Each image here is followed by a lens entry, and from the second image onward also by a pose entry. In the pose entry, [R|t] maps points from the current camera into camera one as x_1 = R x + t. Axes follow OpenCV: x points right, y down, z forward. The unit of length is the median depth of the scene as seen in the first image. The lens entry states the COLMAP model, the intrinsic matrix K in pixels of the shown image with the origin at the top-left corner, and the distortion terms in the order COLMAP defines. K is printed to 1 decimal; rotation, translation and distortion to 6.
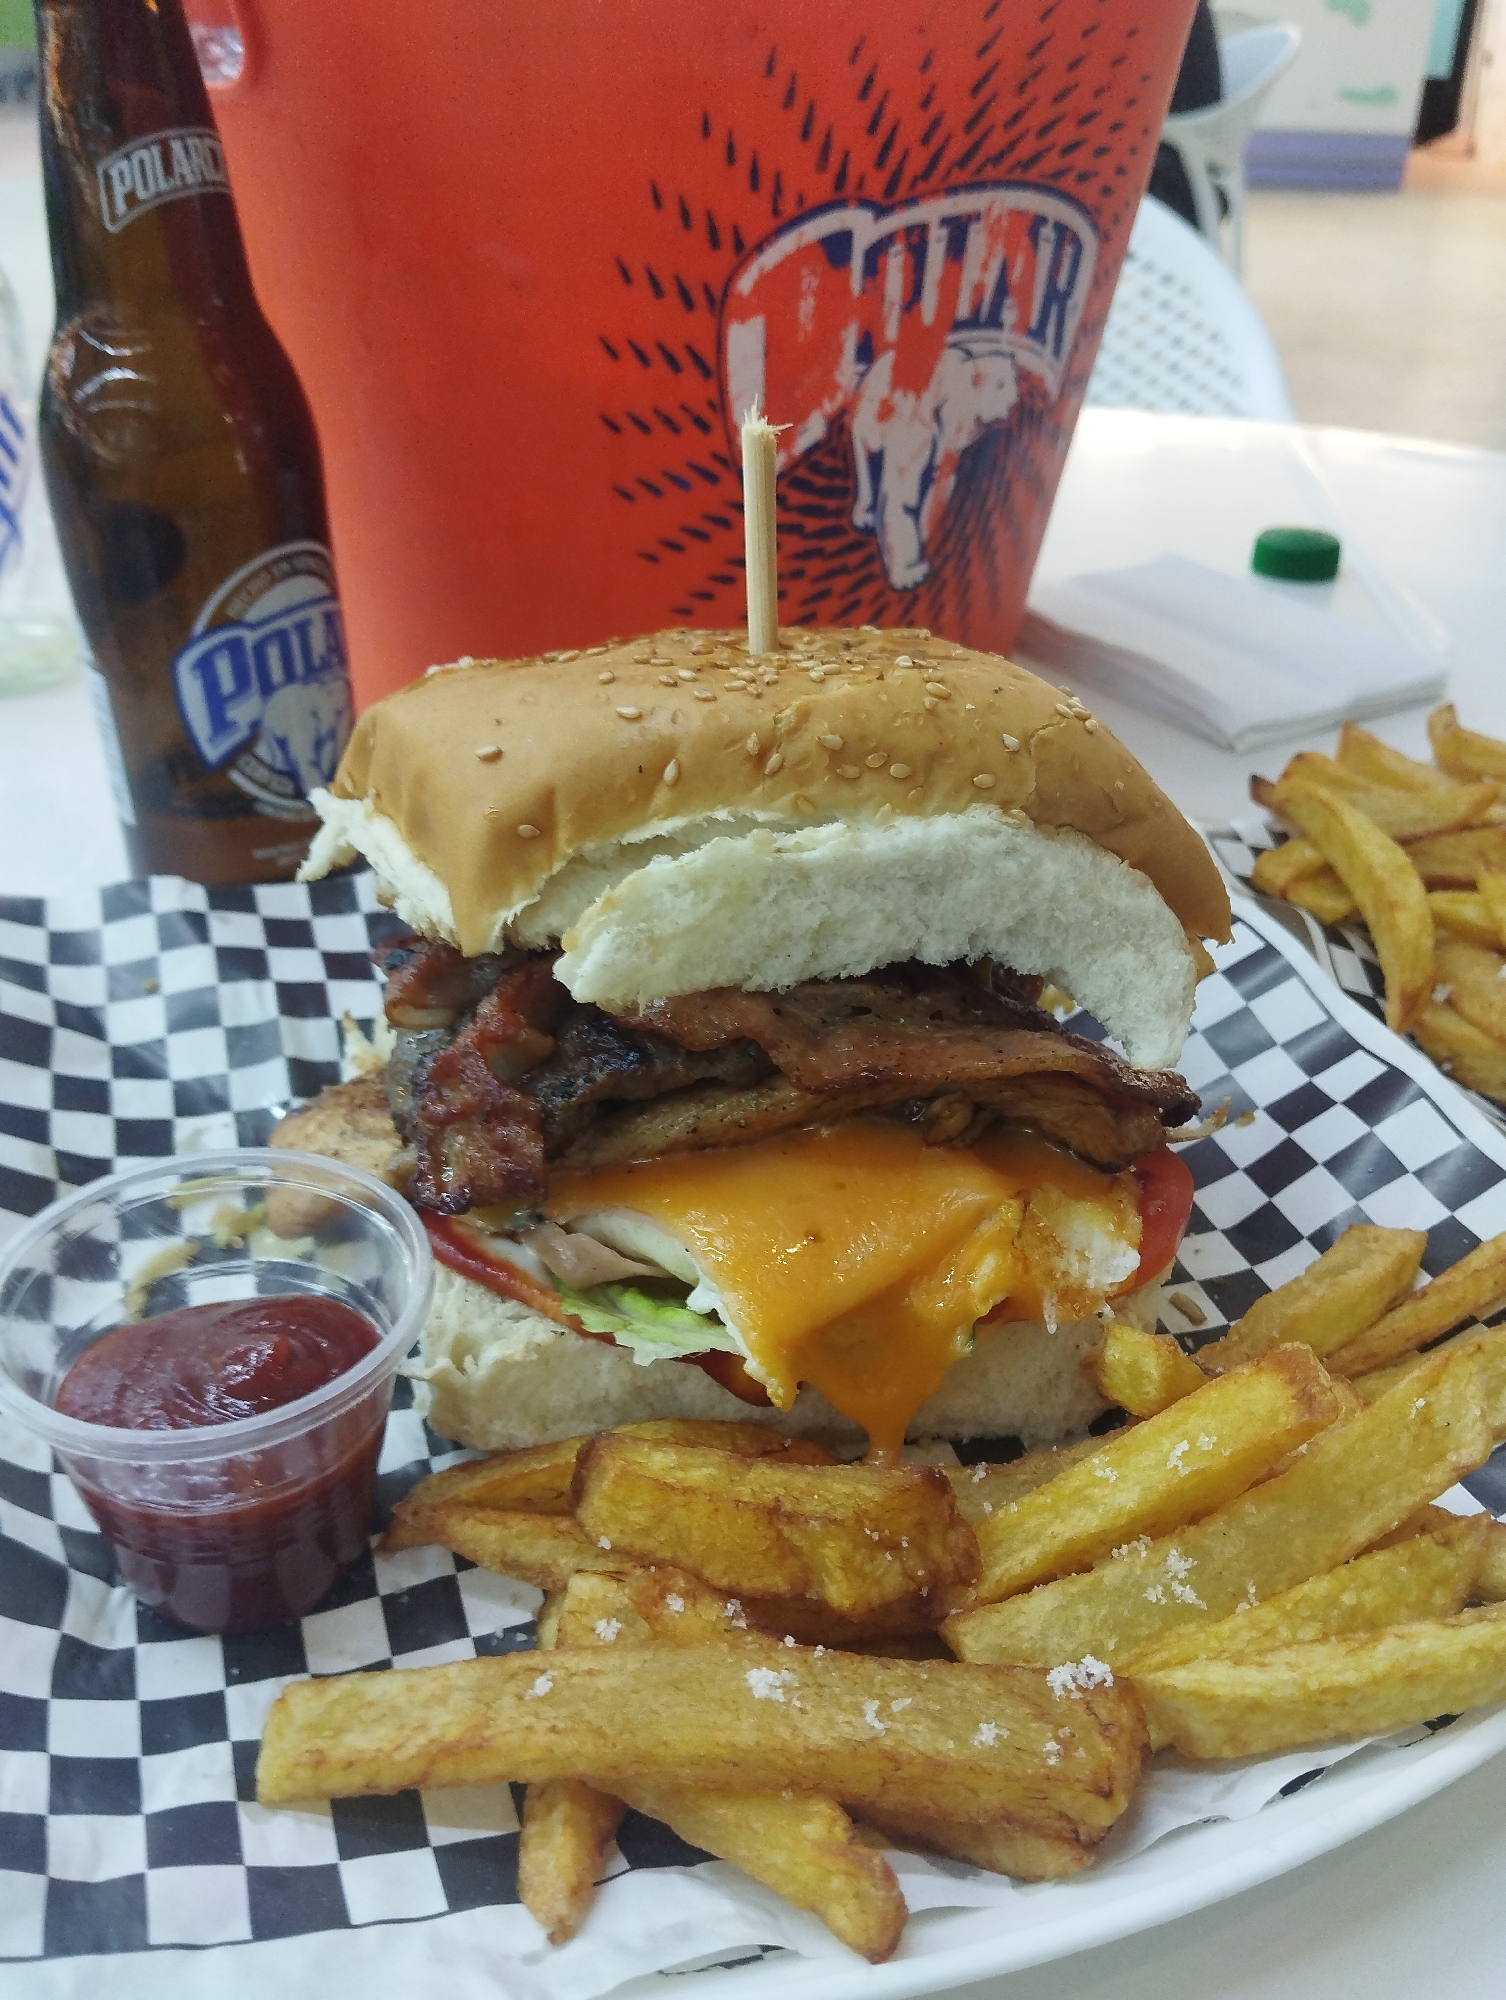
lens RADIAL K [[1783.6, 0, 753.4], [0, 1783.6, 1042.1], [0, 0, 1]] dist [0.082402, -0.176461]
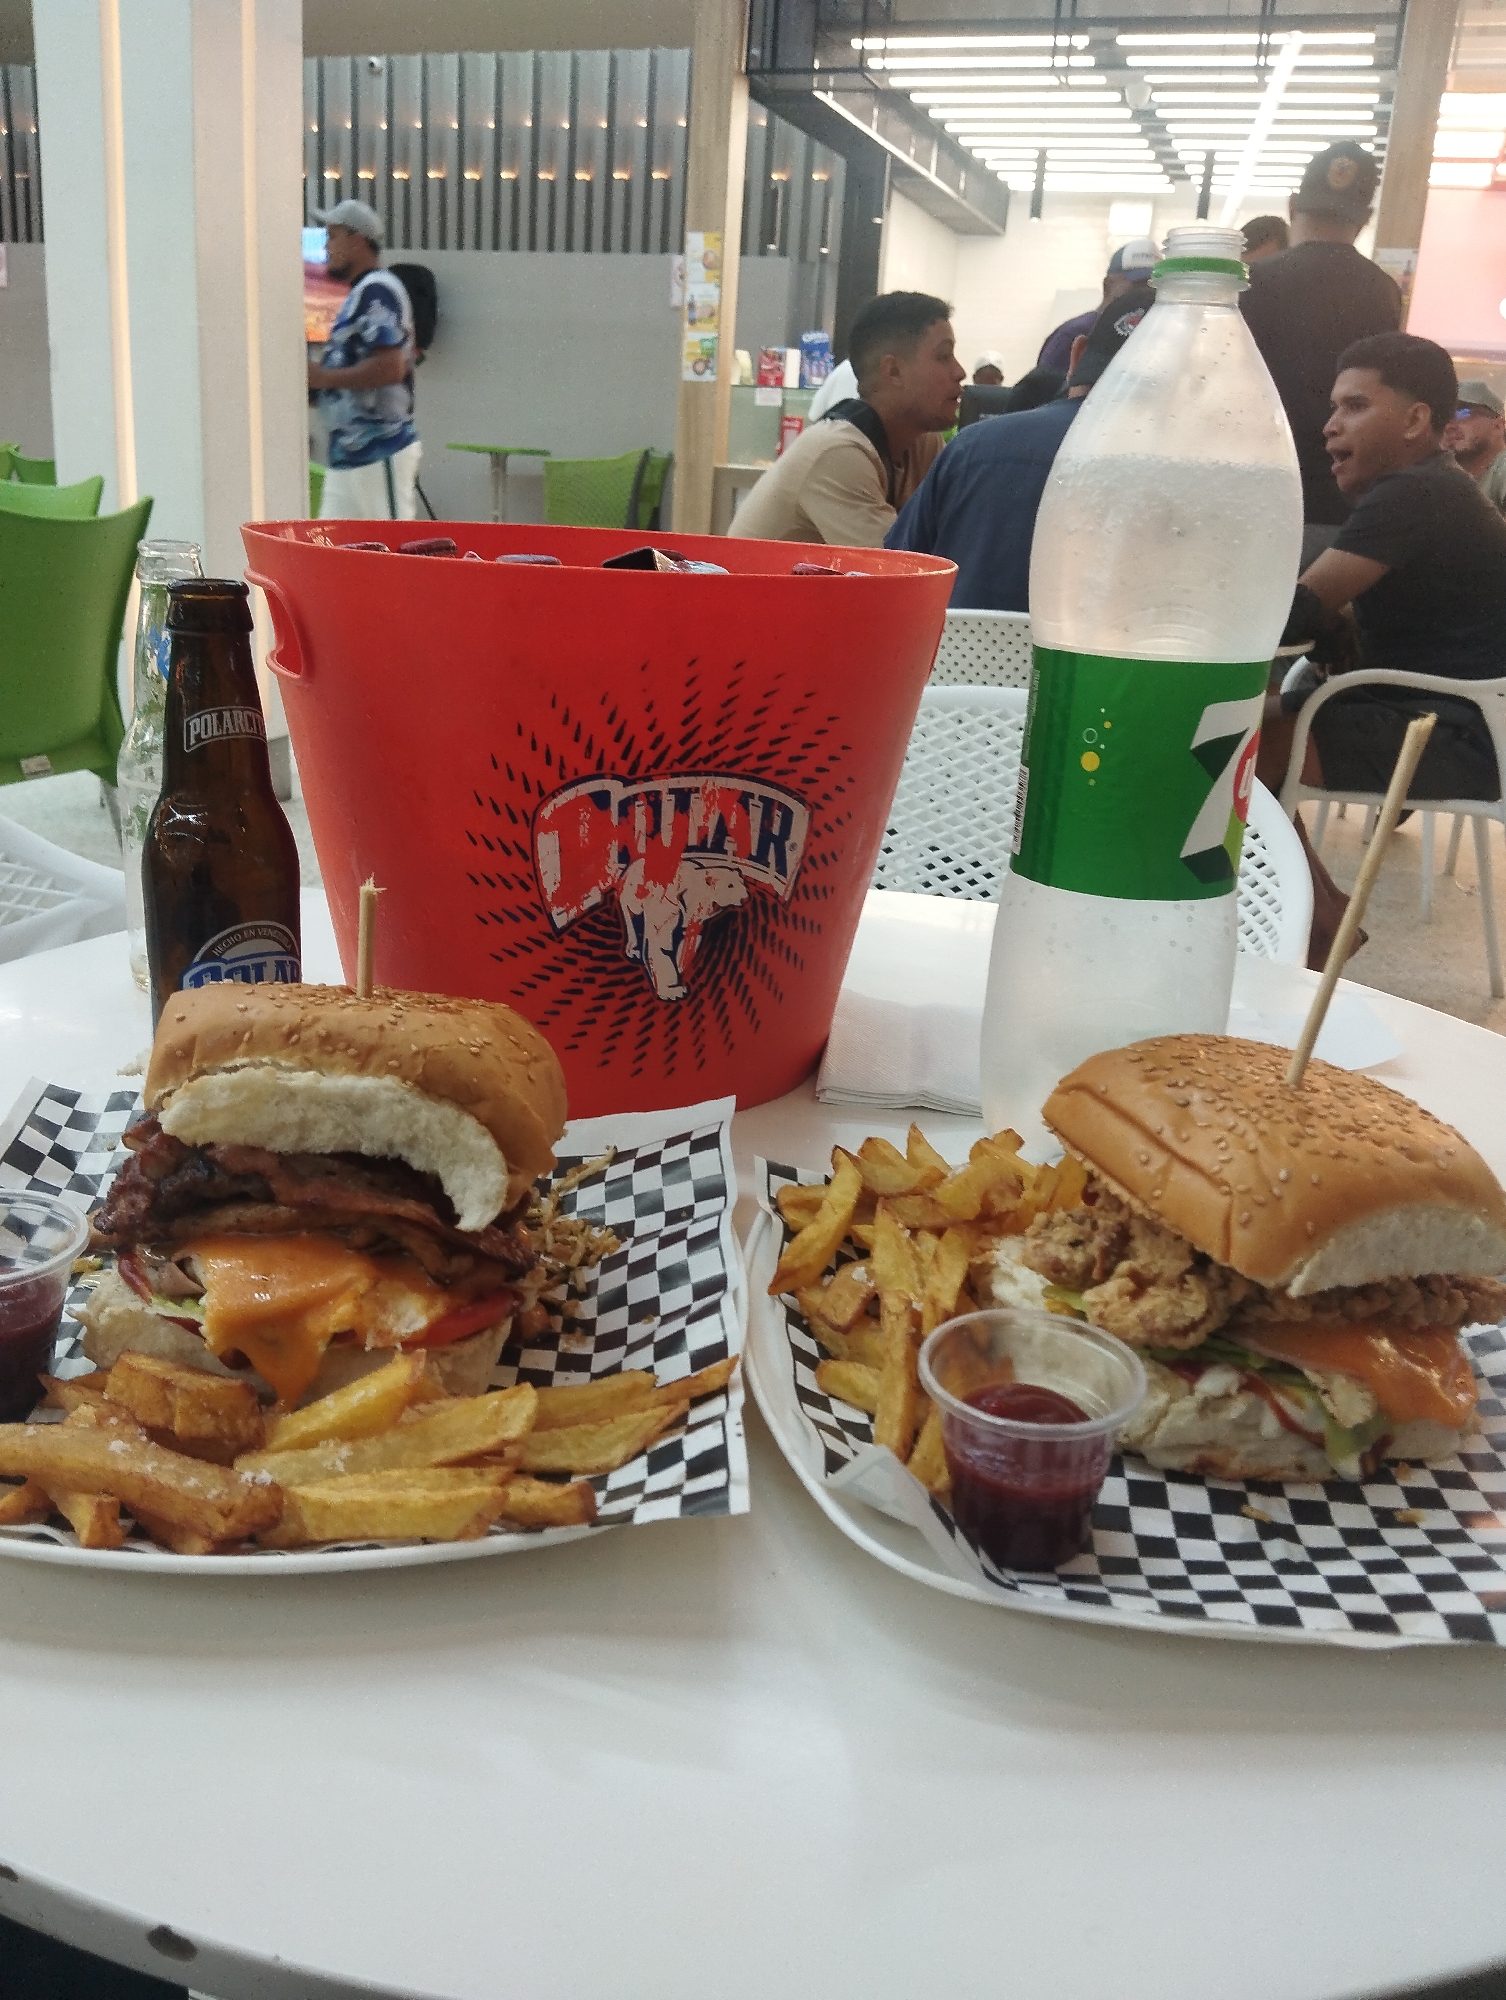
lens RADIAL K [[1783.6, 0, 753.4], [0, 1783.6, 1042.1], [0, 0, 1]] dist [0.082402, -0.176461]
pose [[0.954962, 0.139803, -0.261728, 0.657523], [-0.197596, 0.957650, -0.209434, 0.108021], [0.221365, 0.251718, 0.942144, -0.510680]]
